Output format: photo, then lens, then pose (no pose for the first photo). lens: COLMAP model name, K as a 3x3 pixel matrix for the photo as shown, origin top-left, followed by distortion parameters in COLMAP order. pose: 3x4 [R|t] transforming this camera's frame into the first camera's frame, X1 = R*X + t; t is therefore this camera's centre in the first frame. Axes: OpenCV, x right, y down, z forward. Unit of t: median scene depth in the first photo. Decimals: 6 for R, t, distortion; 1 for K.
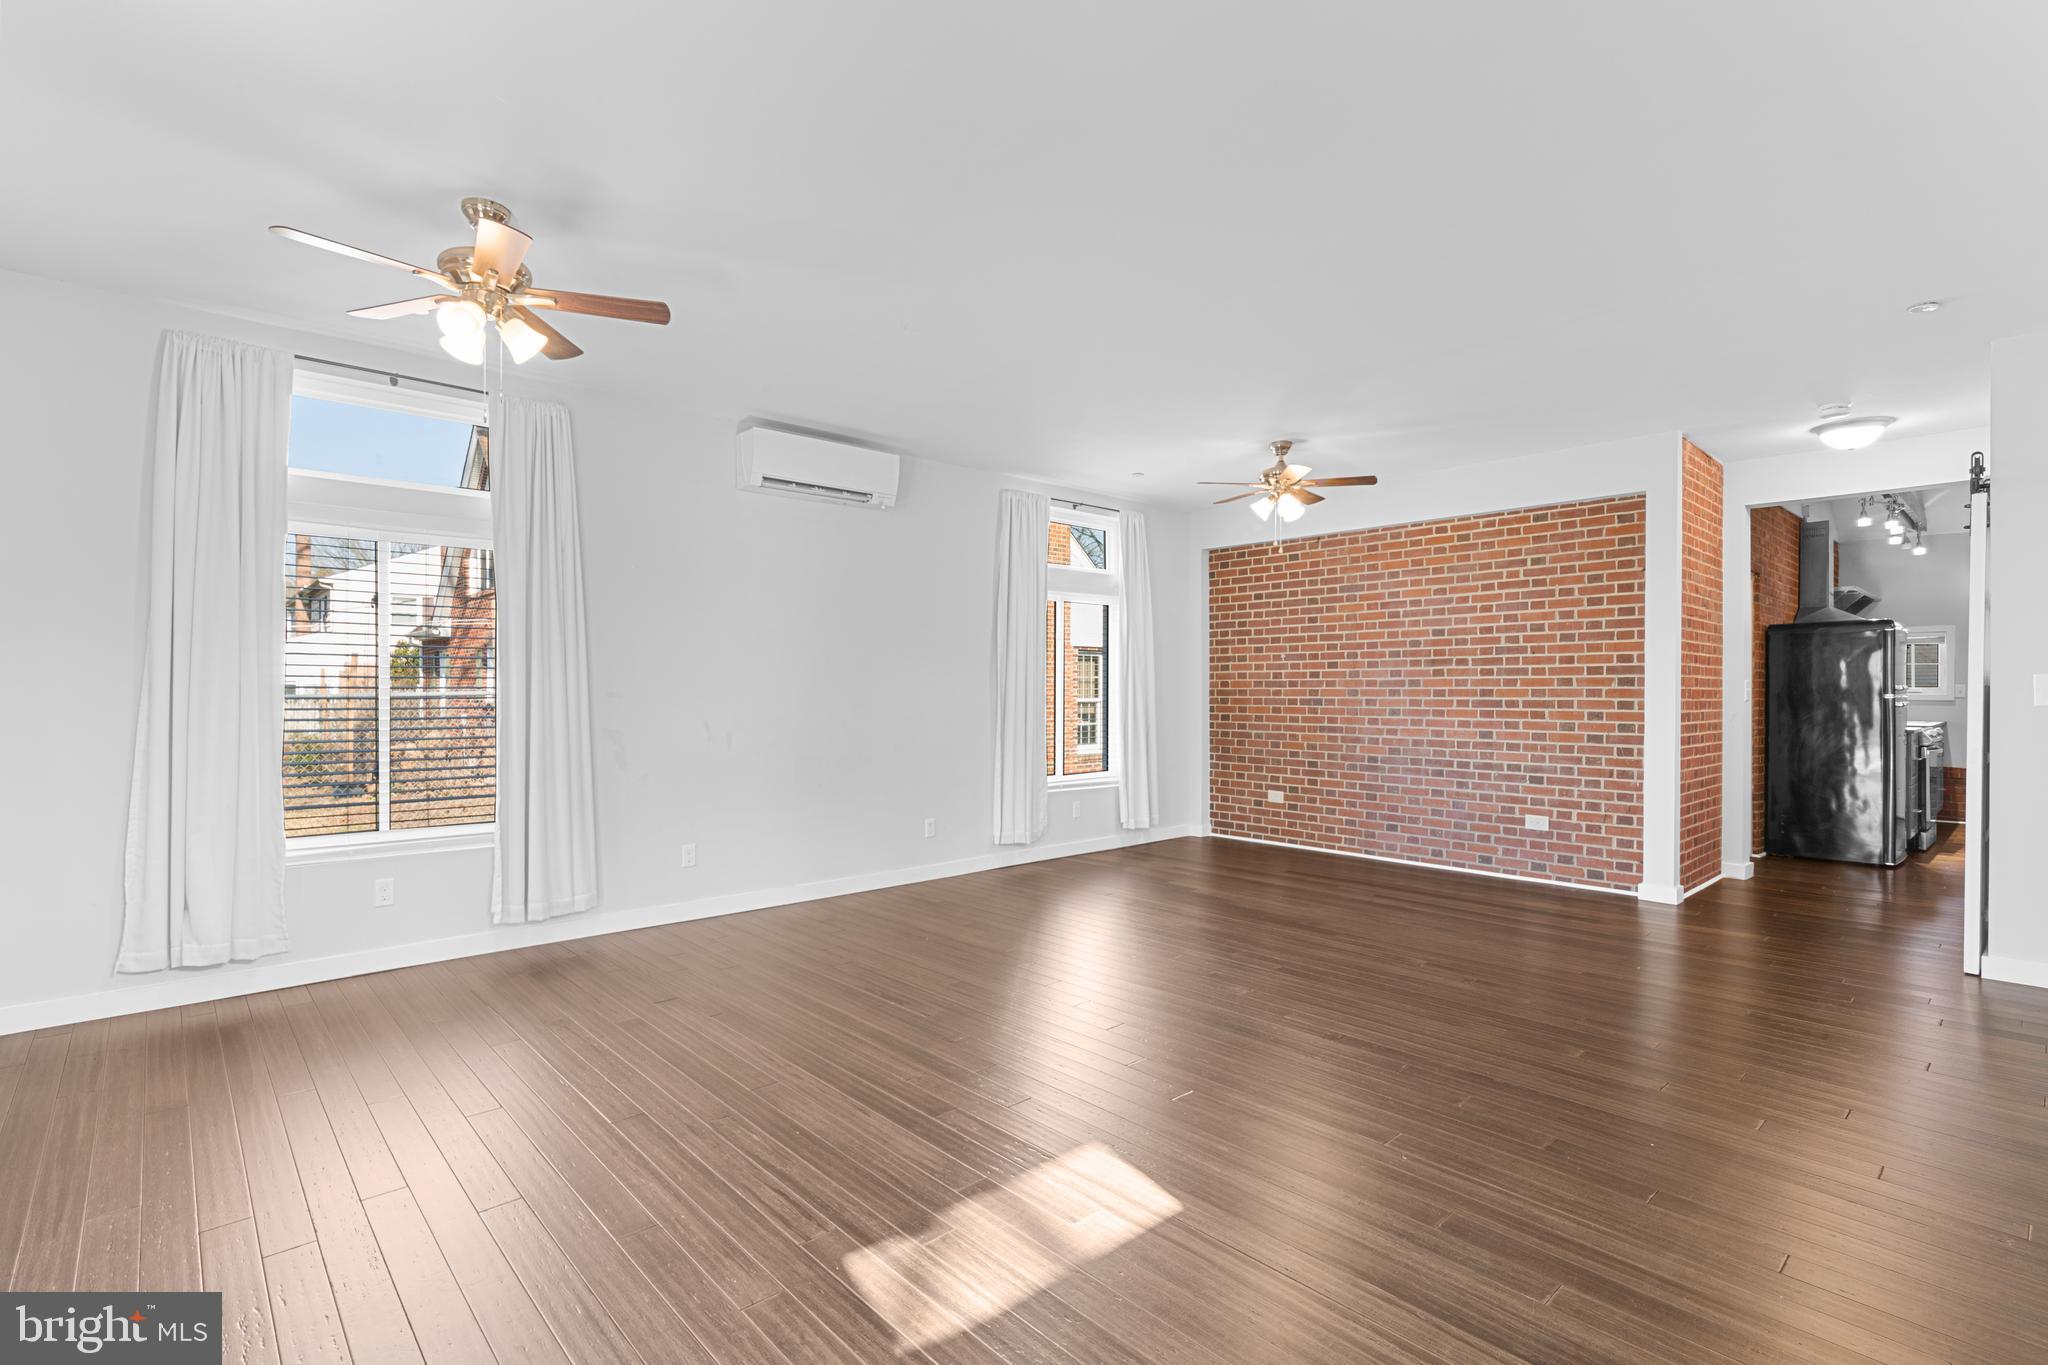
lens RADIAL K [[941.1, 0, 976.7], [0, 941.1, 681.9], [0, 0, 1]] dist [0.013847, 0.000135]
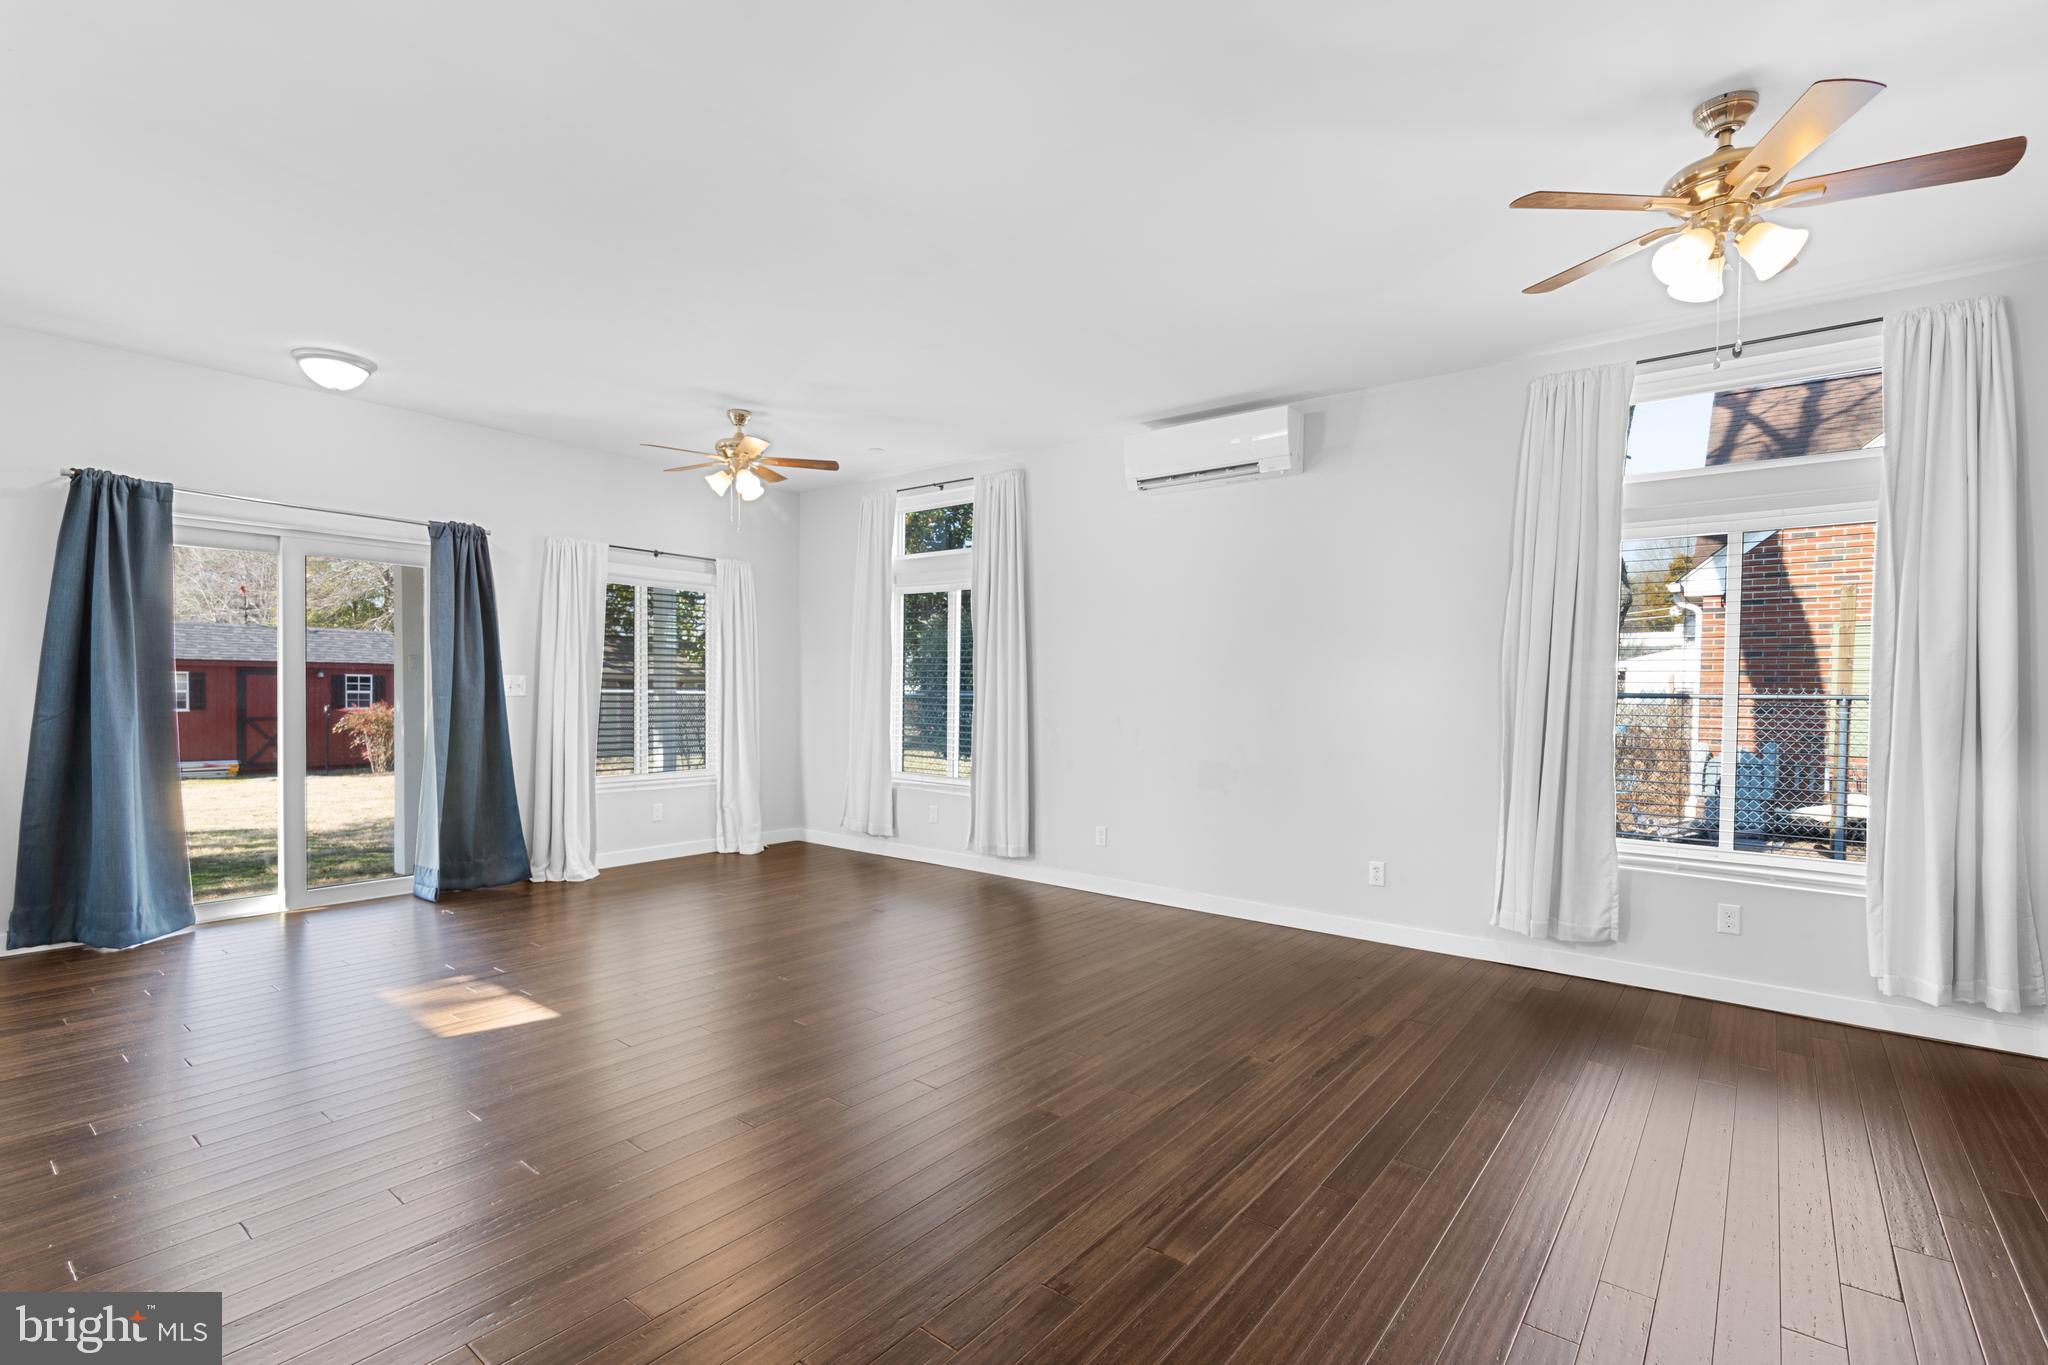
lens RADIAL K [[941.1, 0, 976.7], [0, 941.1, 681.9], [0, 0, 1]] dist [0.013847, 0.000135]
pose [[0.156978, -0.003085, -0.987597, 0.708710], [-0.002625, 0.999990, -0.003541, 0.004199], [0.987599, 0.003148, 0.156969, 0.624855]]
